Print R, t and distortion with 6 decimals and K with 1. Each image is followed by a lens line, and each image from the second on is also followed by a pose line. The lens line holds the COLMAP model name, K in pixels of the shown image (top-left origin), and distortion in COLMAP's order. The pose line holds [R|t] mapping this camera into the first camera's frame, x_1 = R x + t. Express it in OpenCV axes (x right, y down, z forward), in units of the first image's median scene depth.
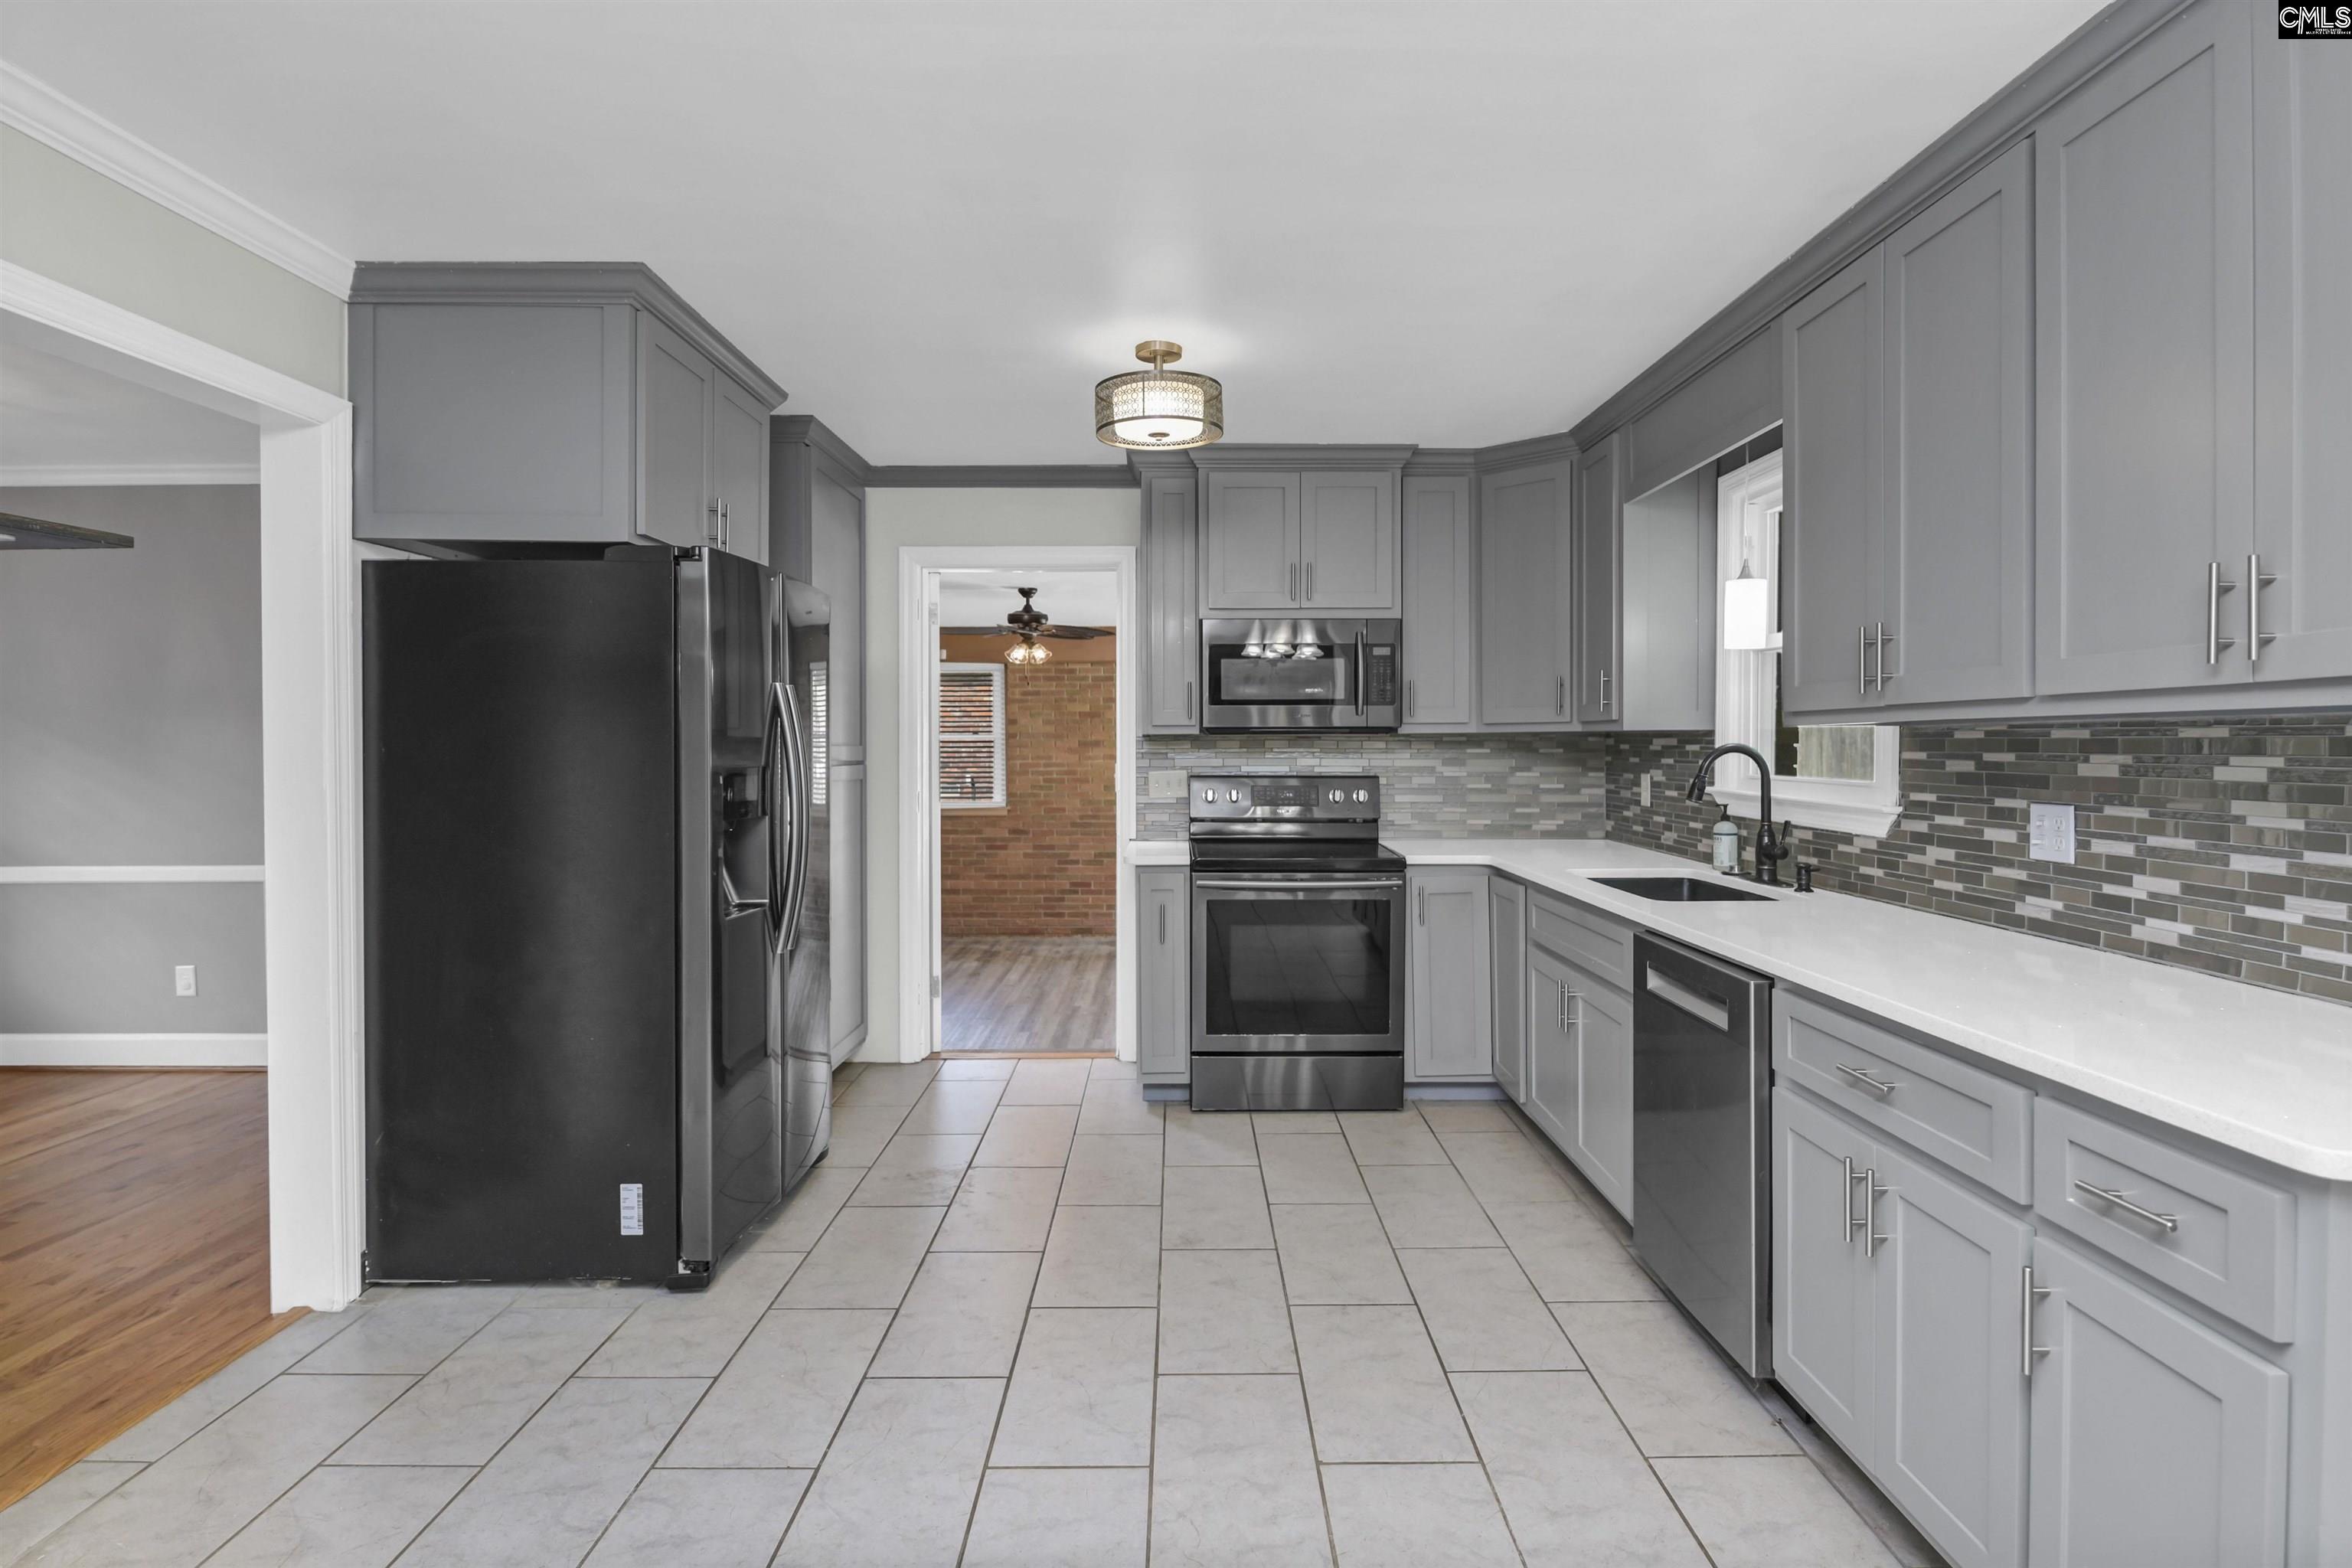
lens RADIAL K [[1216.3, 0, 1211.6], [0, 1216.3, 767.8], [0, 0, 1]] dist [0.013177, -0.016320]
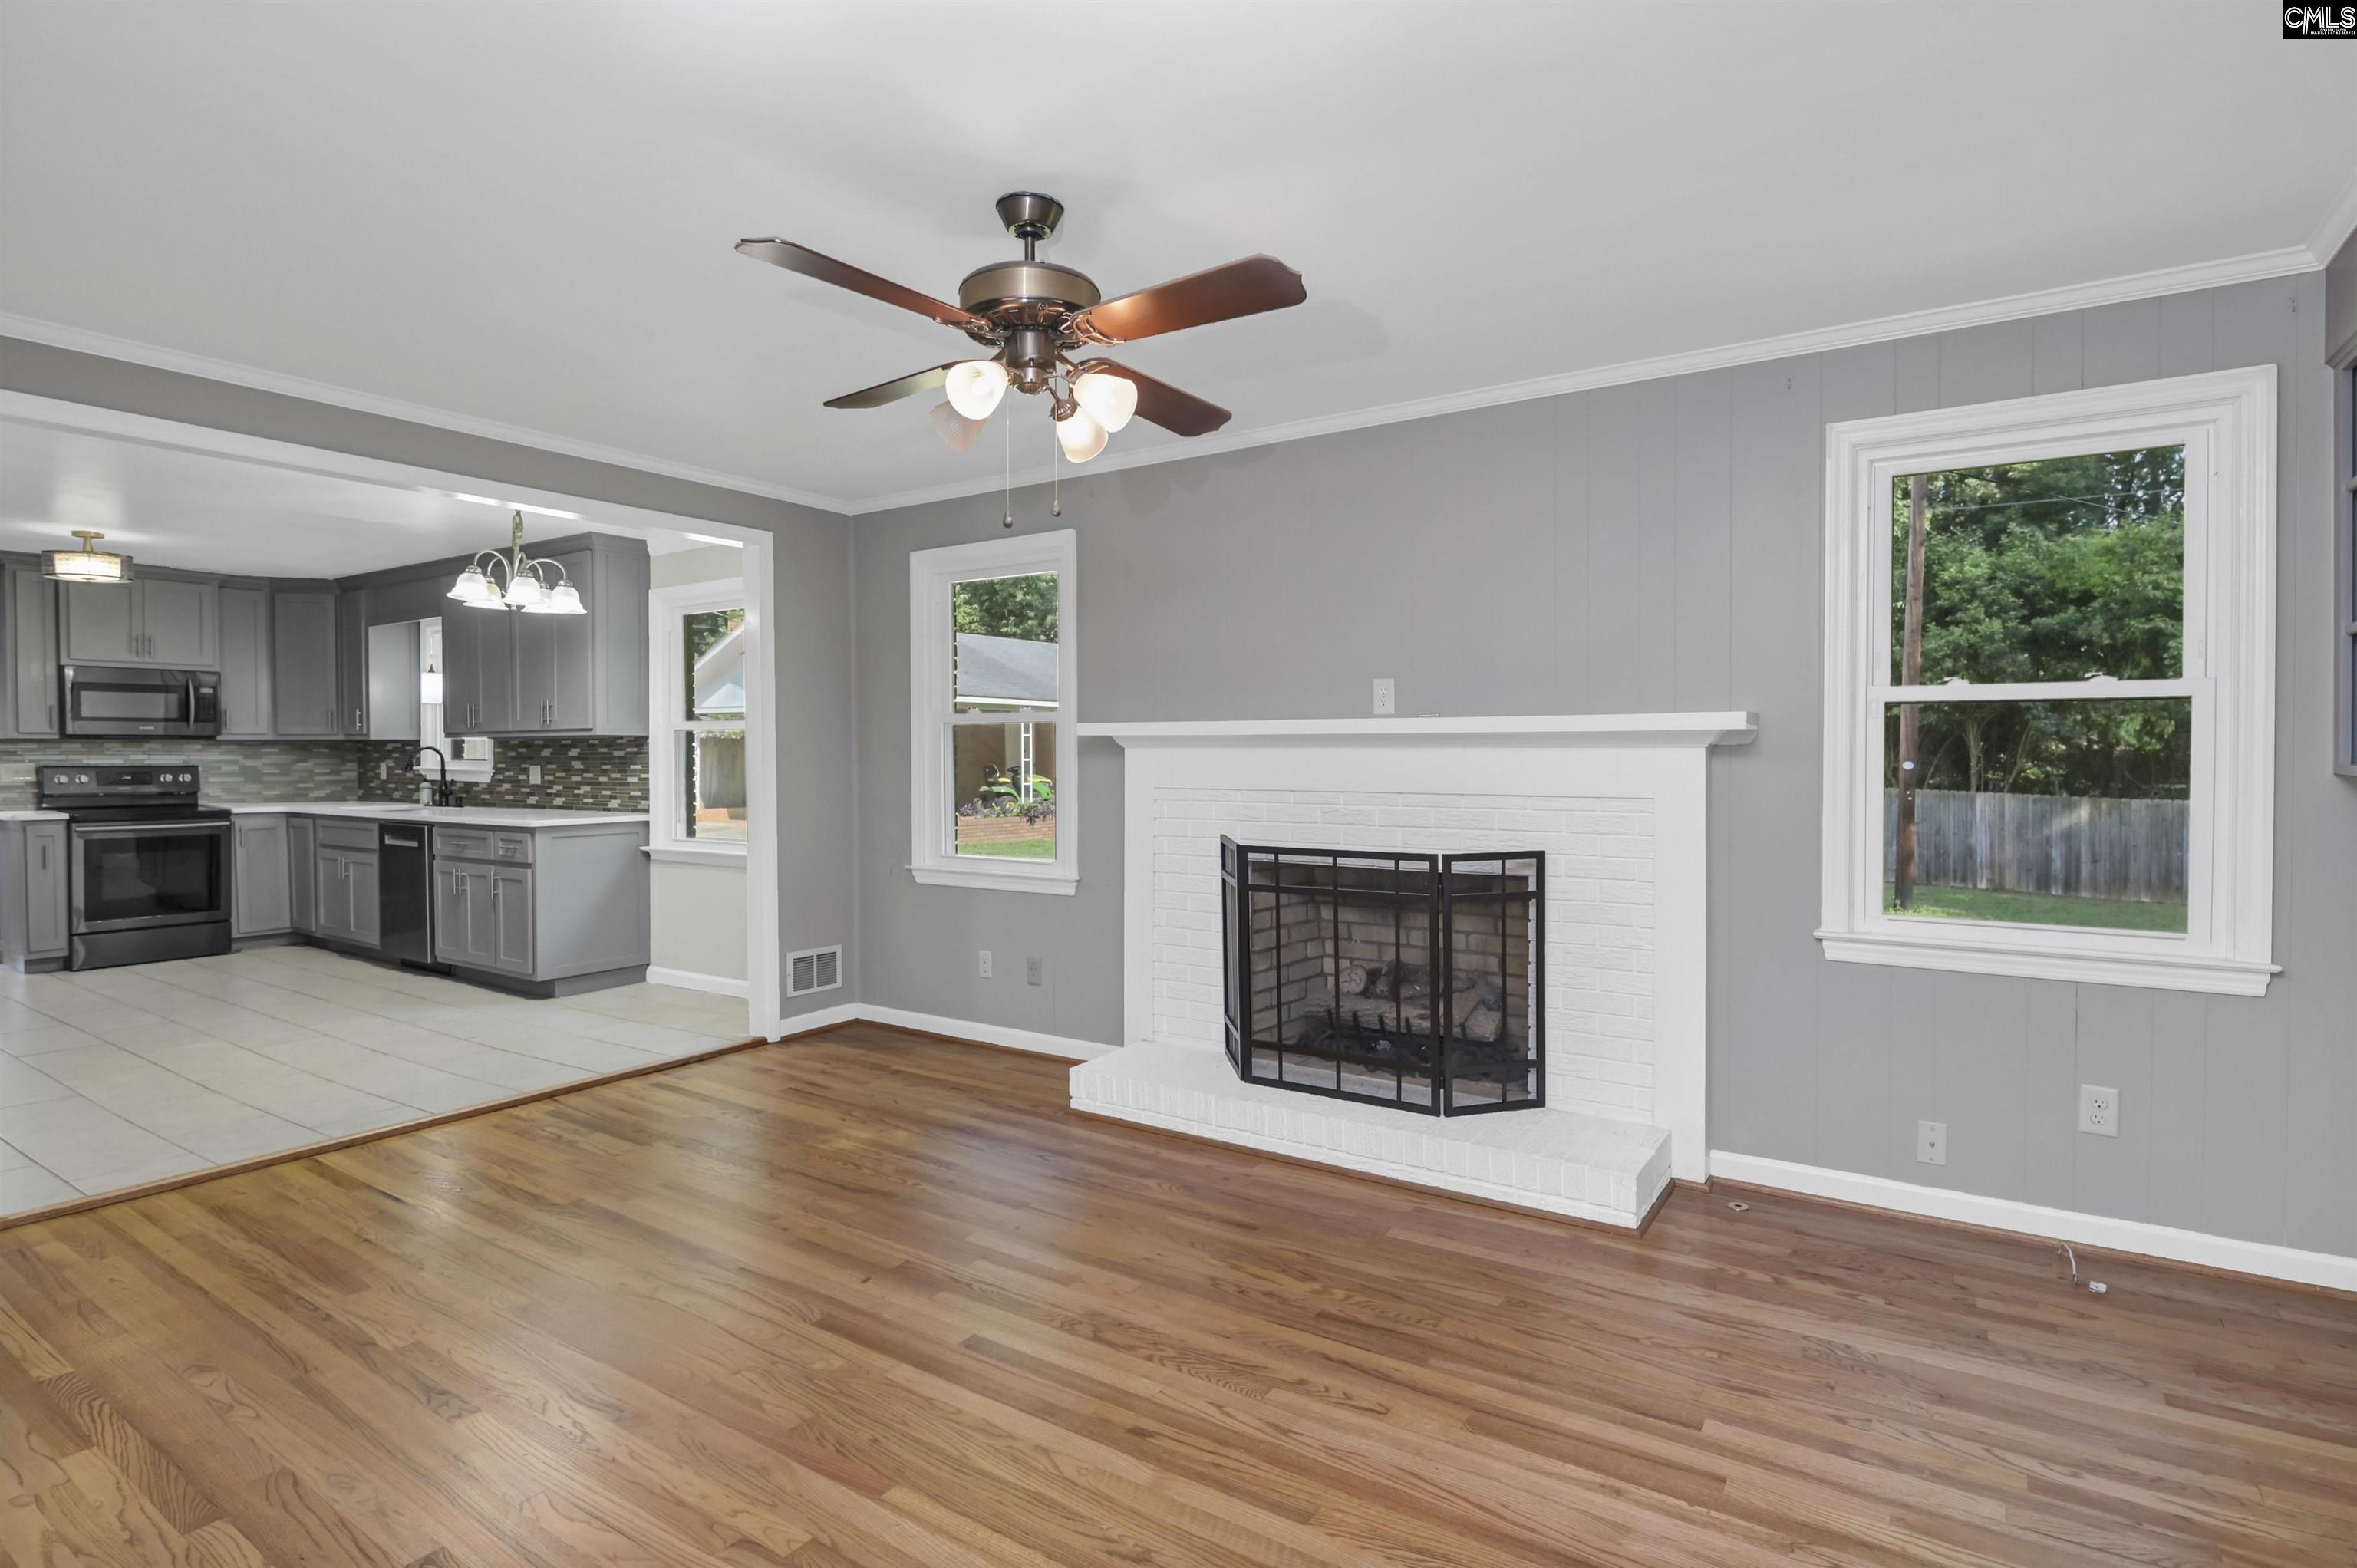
lens RADIAL K [[1218.8, 0, 1214.2], [0, 1218.8, 767.8], [0, 0, 1]] dist [0.013177, -0.016320]
pose [[0.589638, -0.009141, 0.807616, -0.475121], [0.015588, 0.999878, -0.000064, 0.038319], [-0.807517, 0.012627, 0.589709, -1.328843]]
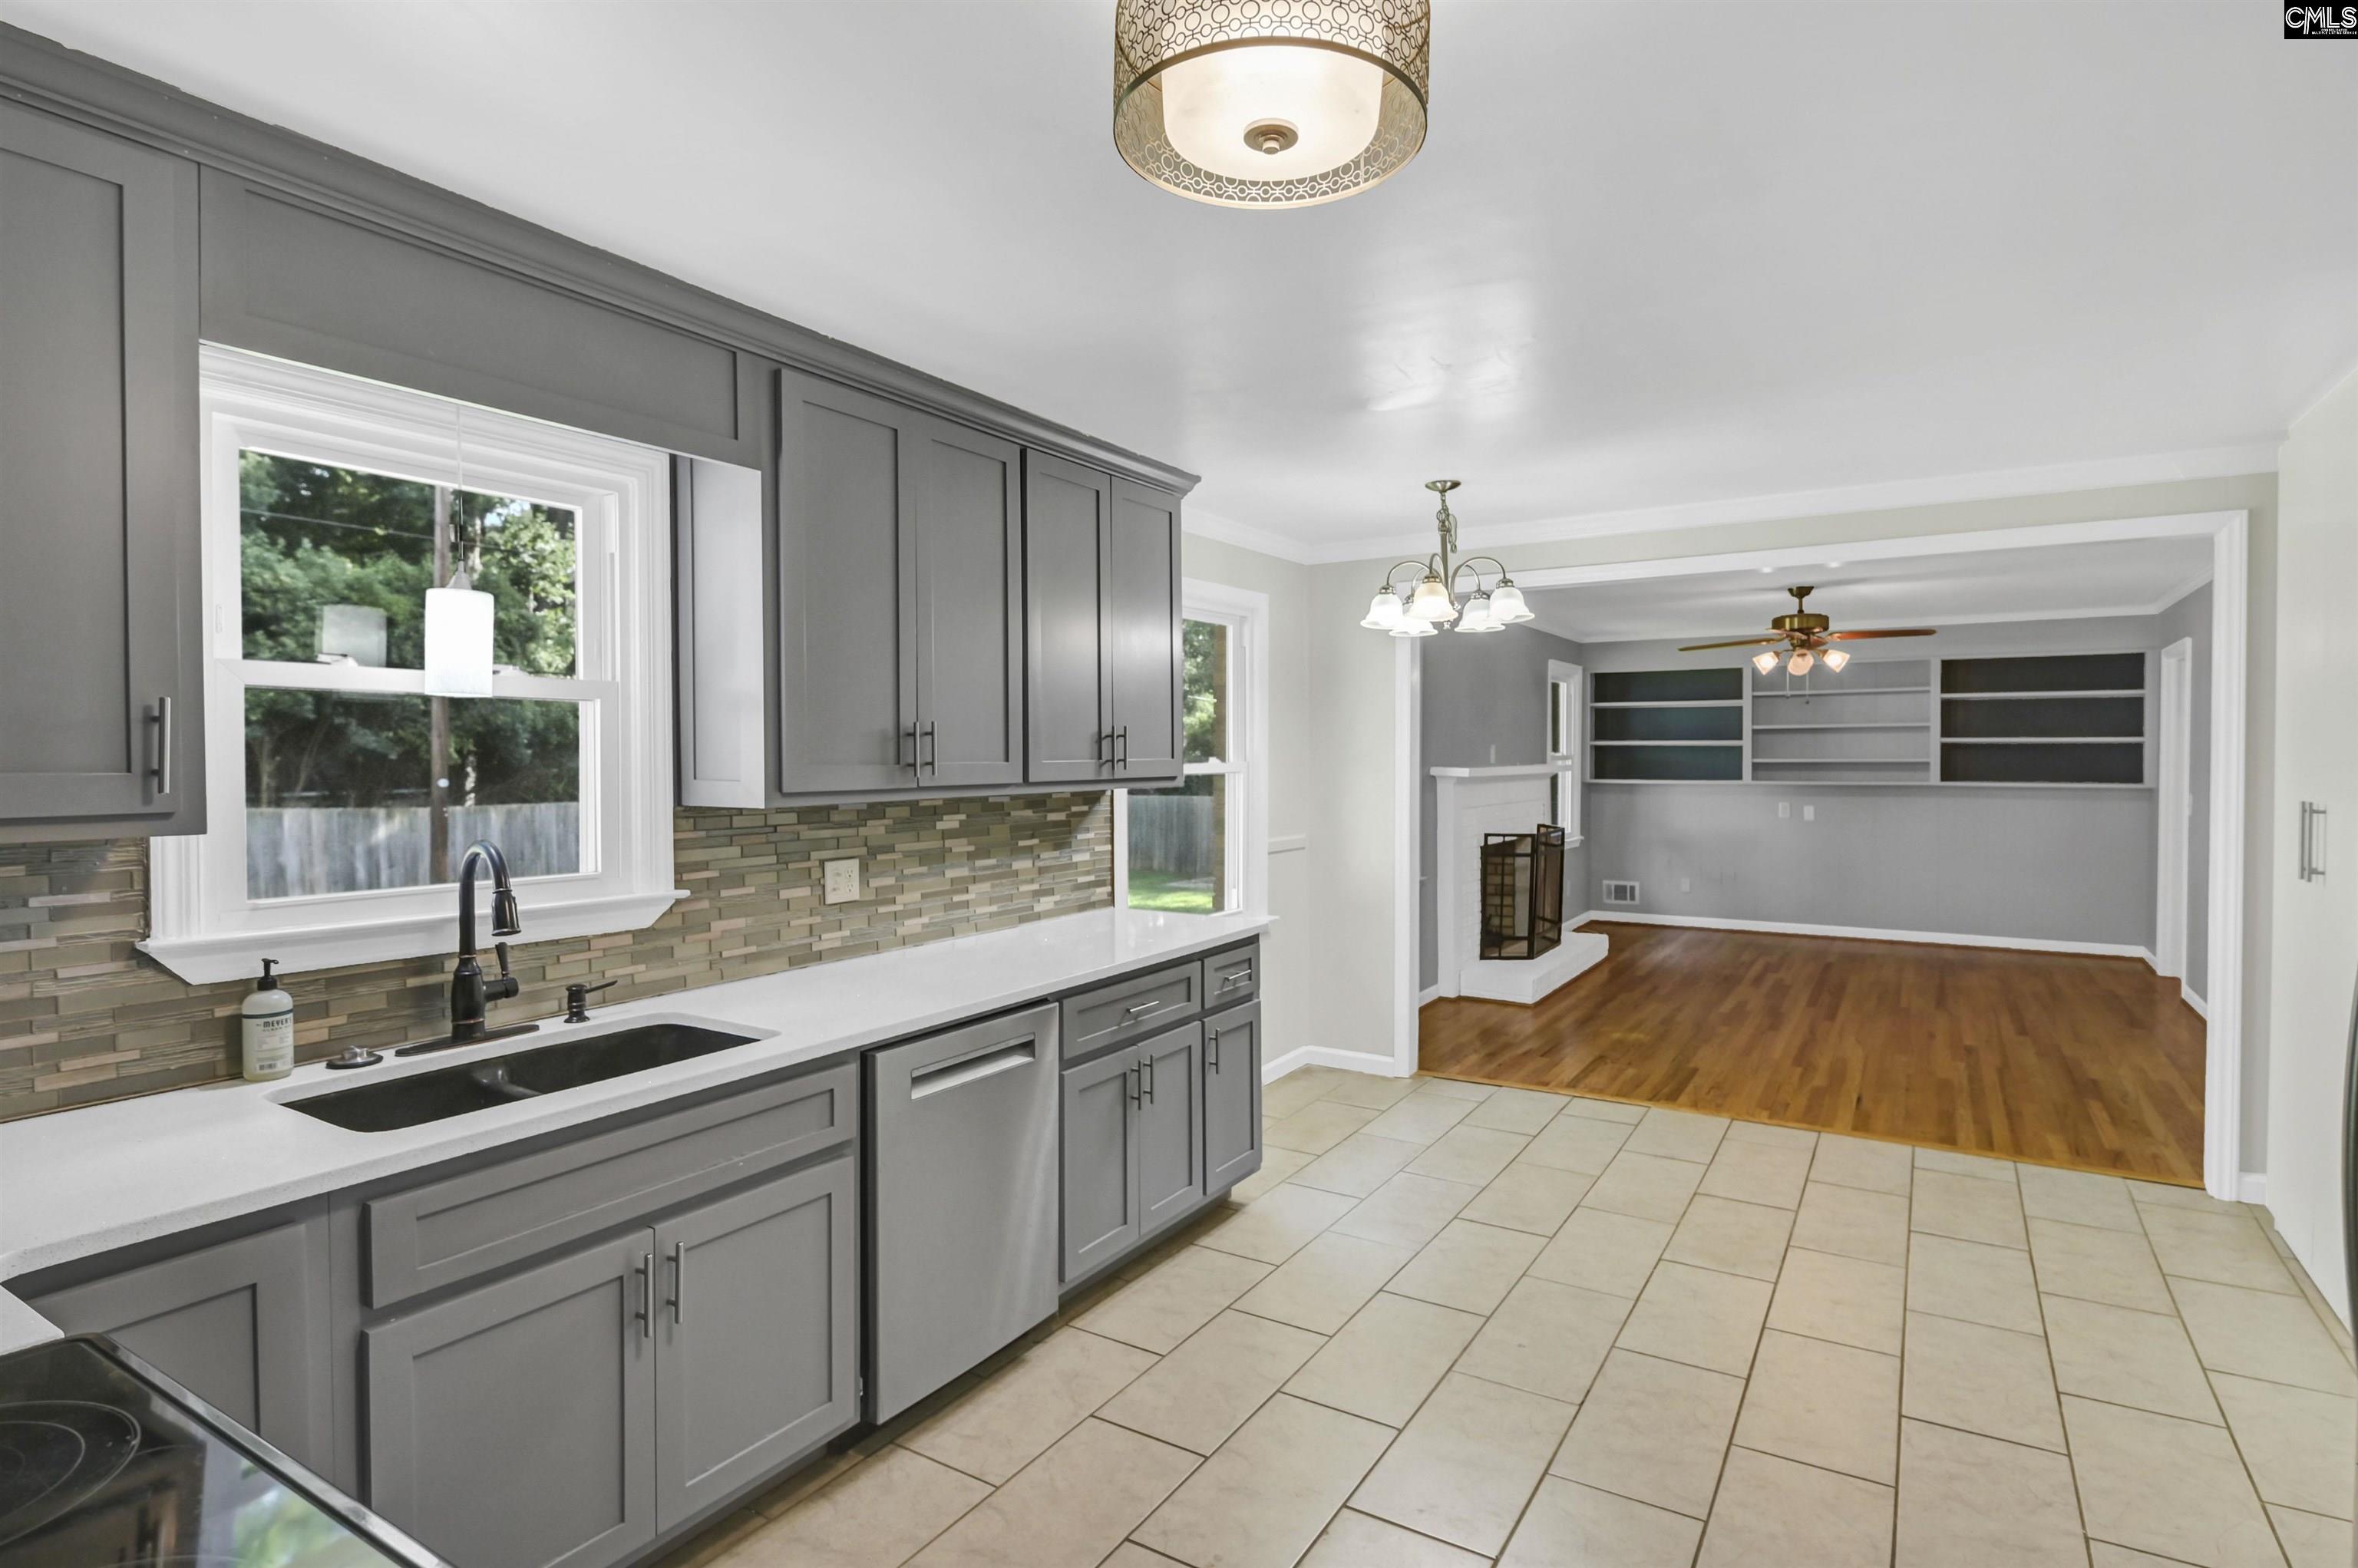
lens RADIAL K [[1216.3, 0, 1122.6], [0, 1216.3, 771.6], [0, 0, 1]] dist [-0.001313, -0.001006]
pose [[-0.813717, -0.004843, 0.581242, -0.209704], [0.015471, 0.999431, 0.029986, -0.062571], [-0.581056, 0.033392, -0.813178, 1.166685]]
